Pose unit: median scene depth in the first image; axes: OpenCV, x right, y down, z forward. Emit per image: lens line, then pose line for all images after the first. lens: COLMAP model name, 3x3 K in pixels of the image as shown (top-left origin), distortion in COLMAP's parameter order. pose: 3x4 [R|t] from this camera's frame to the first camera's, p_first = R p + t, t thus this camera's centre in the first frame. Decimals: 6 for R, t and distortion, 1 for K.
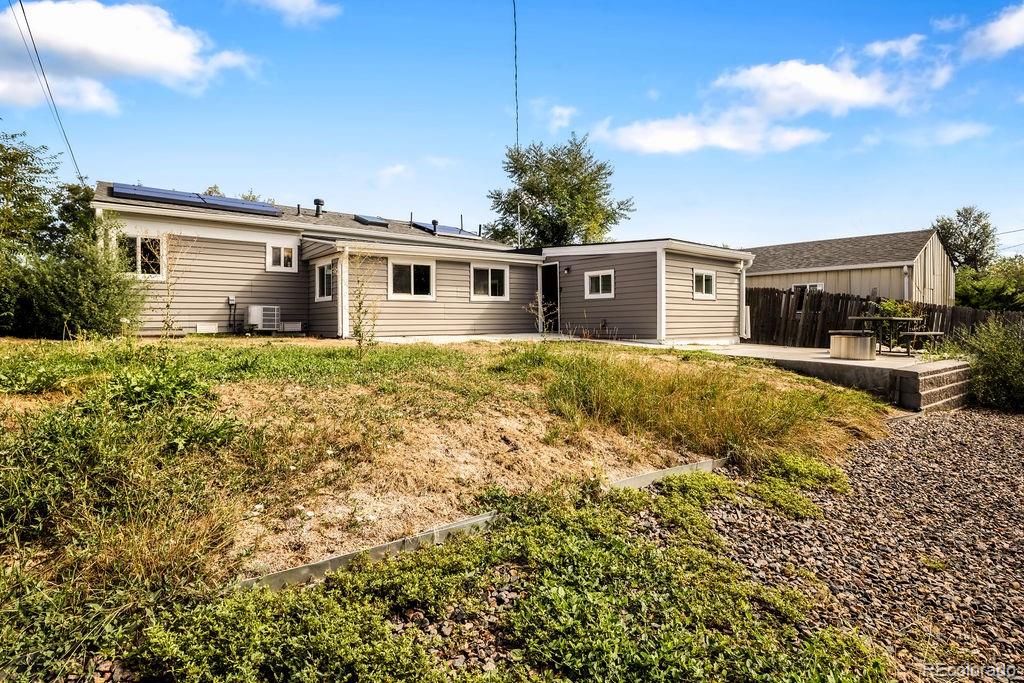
lens RADIAL K [[500.3, 0, 506.7], [0, 500.3, 332.5], [0, 0, 1]] dist [0.006543, -0.003381]
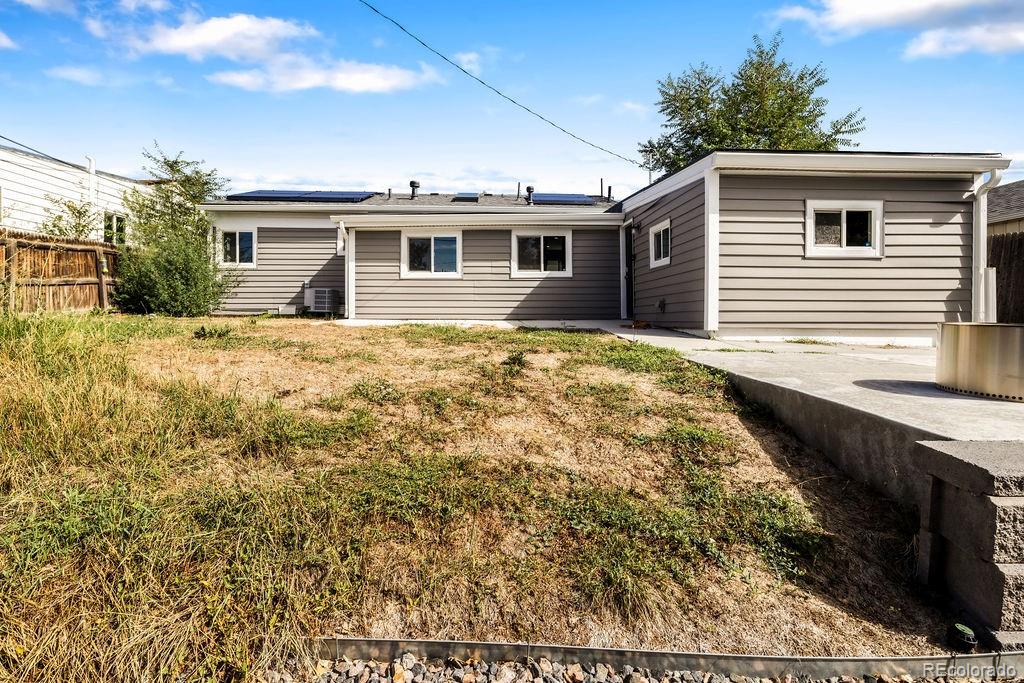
lens RADIAL K [[500.3, 0, 508.6], [0, 500.3, 320.5], [0, 0, 1]] dist [0.006543, -0.003381]
pose [[0.814897, 0.013640, -0.579445, 0.406138], [-0.019852, 0.999793, -0.004383, 0.008710], [0.579266, 0.015075, 0.814999, 0.364107]]
